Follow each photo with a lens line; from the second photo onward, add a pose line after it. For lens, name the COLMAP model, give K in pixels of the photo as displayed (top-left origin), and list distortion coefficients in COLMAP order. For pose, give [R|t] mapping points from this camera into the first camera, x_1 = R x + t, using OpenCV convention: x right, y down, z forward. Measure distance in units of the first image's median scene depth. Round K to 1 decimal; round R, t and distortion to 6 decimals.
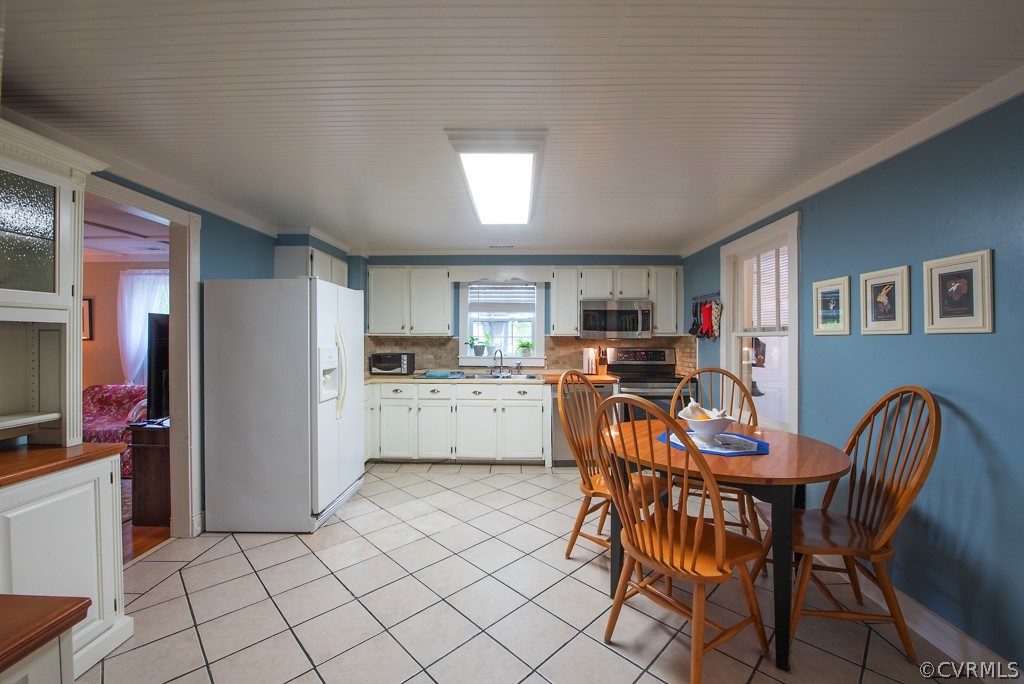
lens RADIAL K [[403.4, 0, 511.8], [0, 403.4, 337.0], [0, 0, 1]] dist [-0.020003, -0.000122]
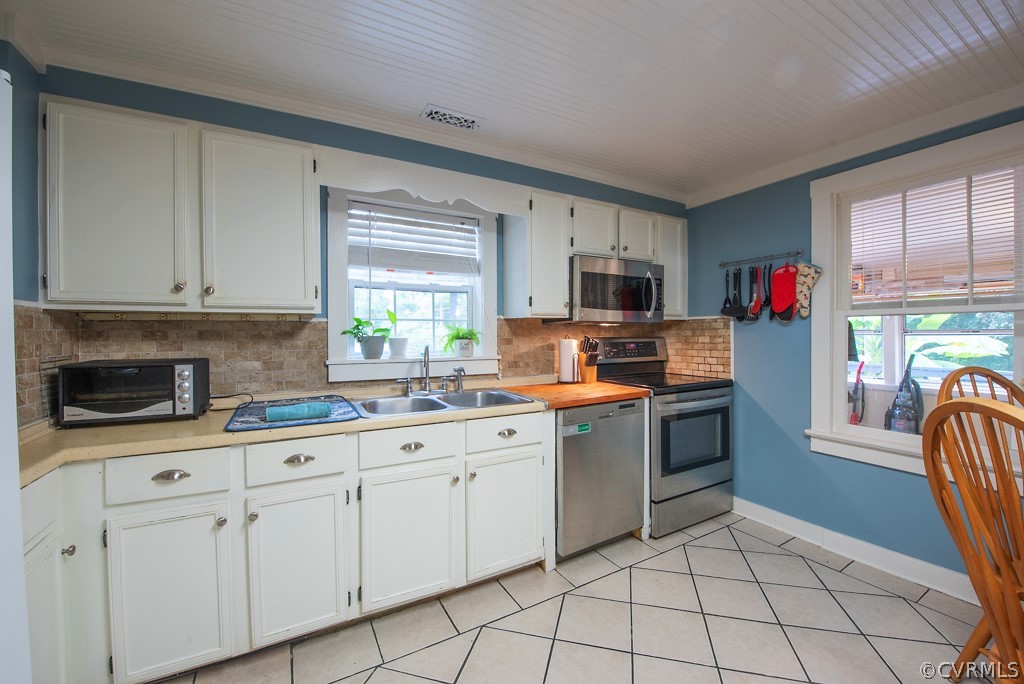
lens RADIAL K [[403.4, 0, 513.0], [0, 403.4, 335.8], [0, 0, 1]] dist [-0.020003, -0.000122]
pose [[0.863271, -0.008976, 0.504660, -0.186840], [0.004589, 0.999940, 0.009934, 0.016908], [-0.504719, -0.006260, 0.863261, 0.530023]]
